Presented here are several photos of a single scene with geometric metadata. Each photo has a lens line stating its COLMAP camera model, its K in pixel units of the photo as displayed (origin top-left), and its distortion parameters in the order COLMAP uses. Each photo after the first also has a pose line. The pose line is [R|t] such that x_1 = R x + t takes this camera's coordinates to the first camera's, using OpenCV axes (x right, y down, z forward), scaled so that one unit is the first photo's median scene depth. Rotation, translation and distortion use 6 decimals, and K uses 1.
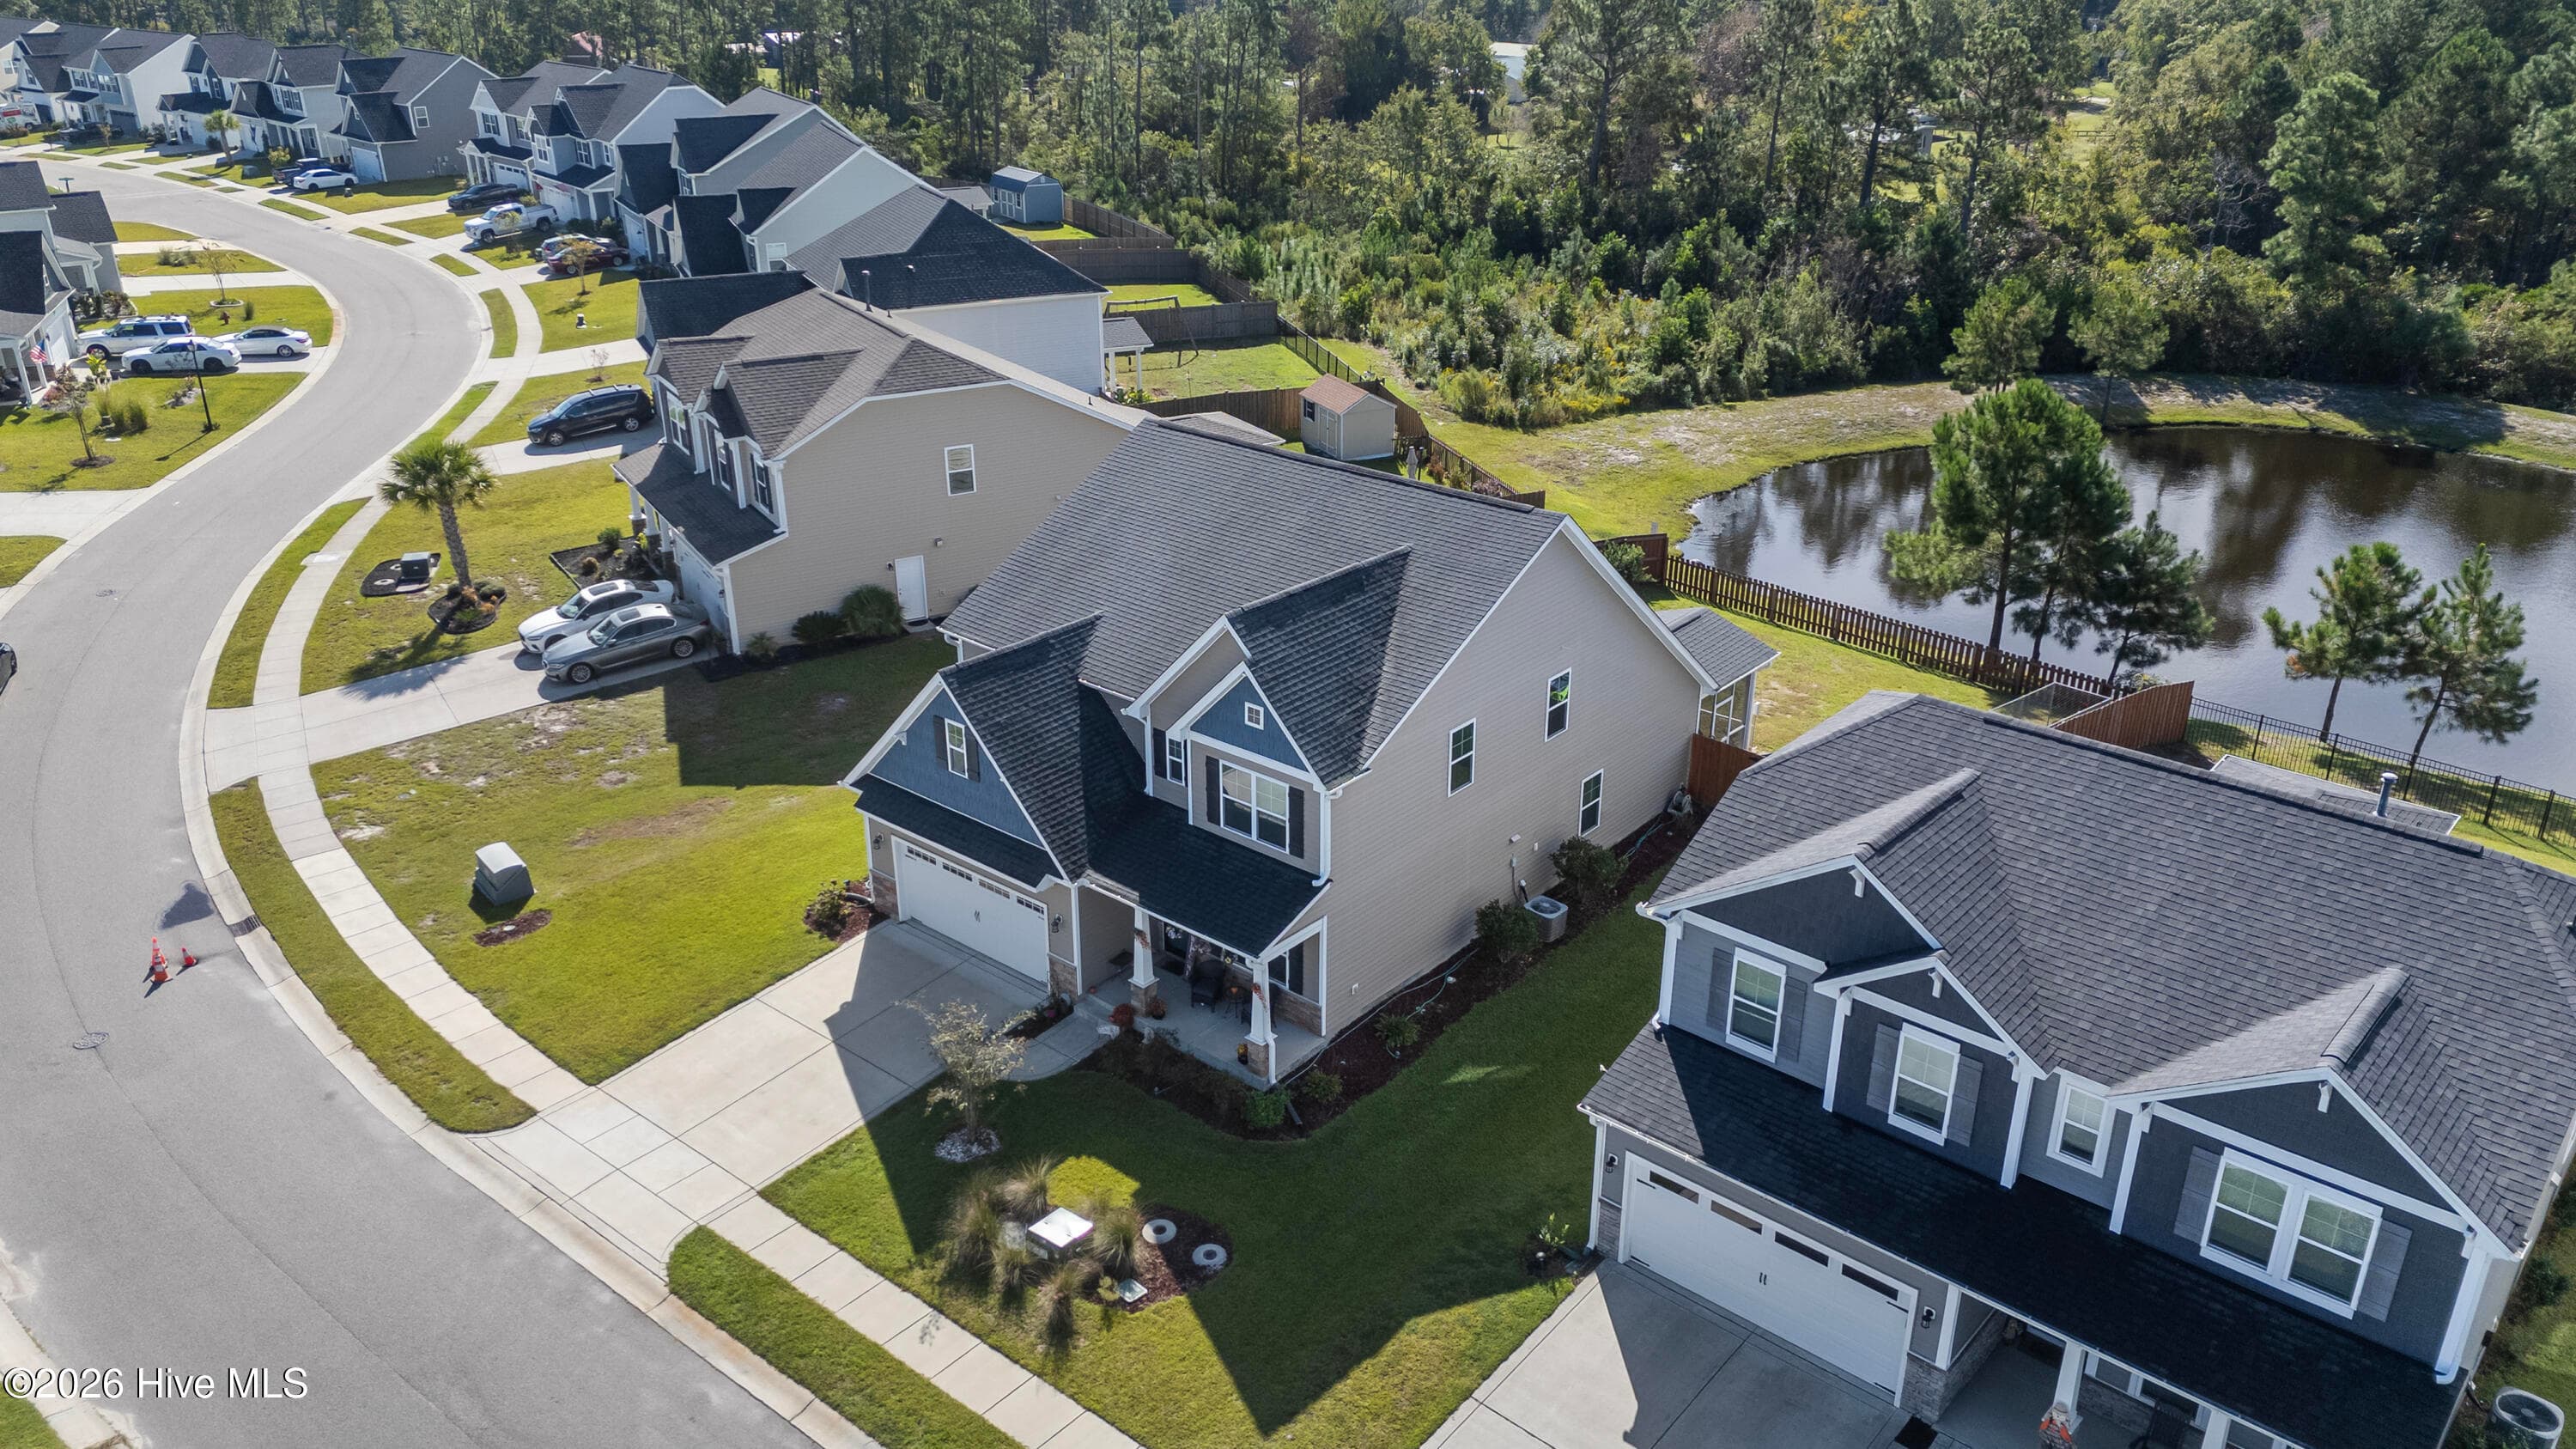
lens RADIAL K [[1880.3, 0, 1288.0], [0, 1880.3, 724.5], [0, 0, 1]] dist [0.088193, -0.107709]
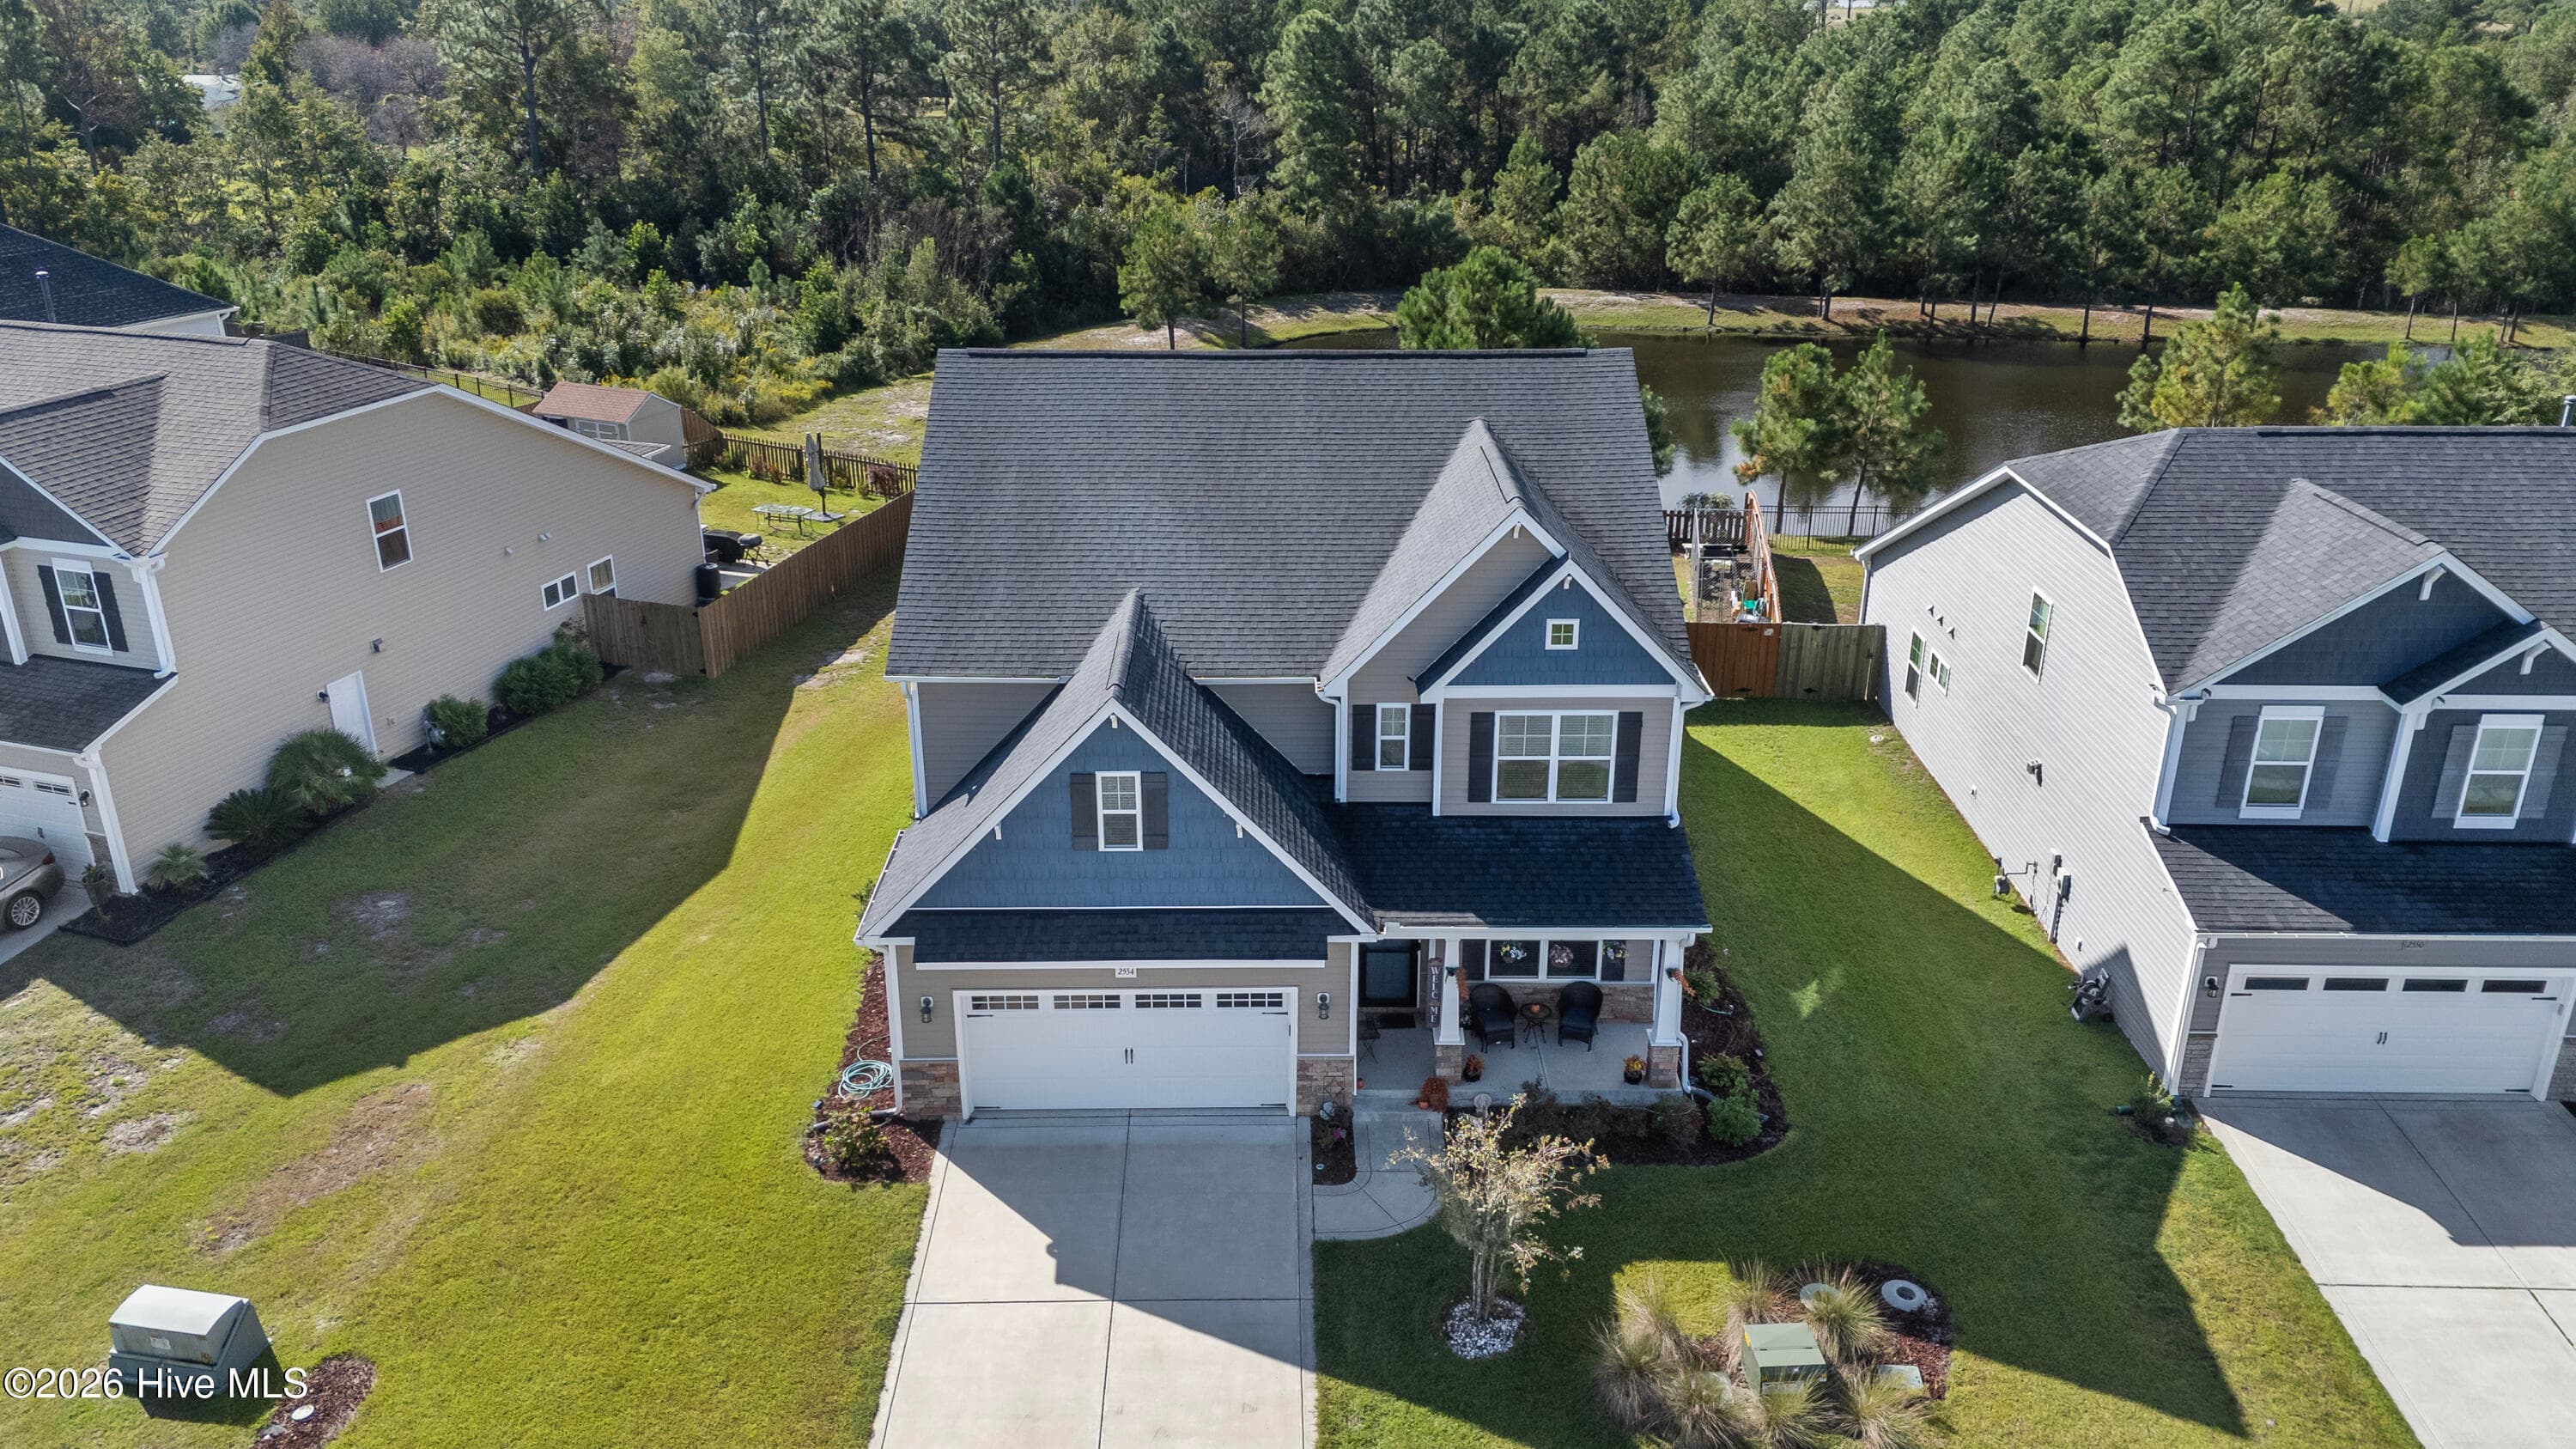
lens RADIAL K [[1880.3, 0, 1288.0], [0, 1880.3, 724.5], [0, 0, 1]] dist [0.088193, -0.107709]
pose [[0.756484, -0.248140, 0.605110, -0.551858], [0.263815, 0.962391, 0.064840, -0.046877], [-0.598443, 0.110587, 0.793497, 0.451217]]
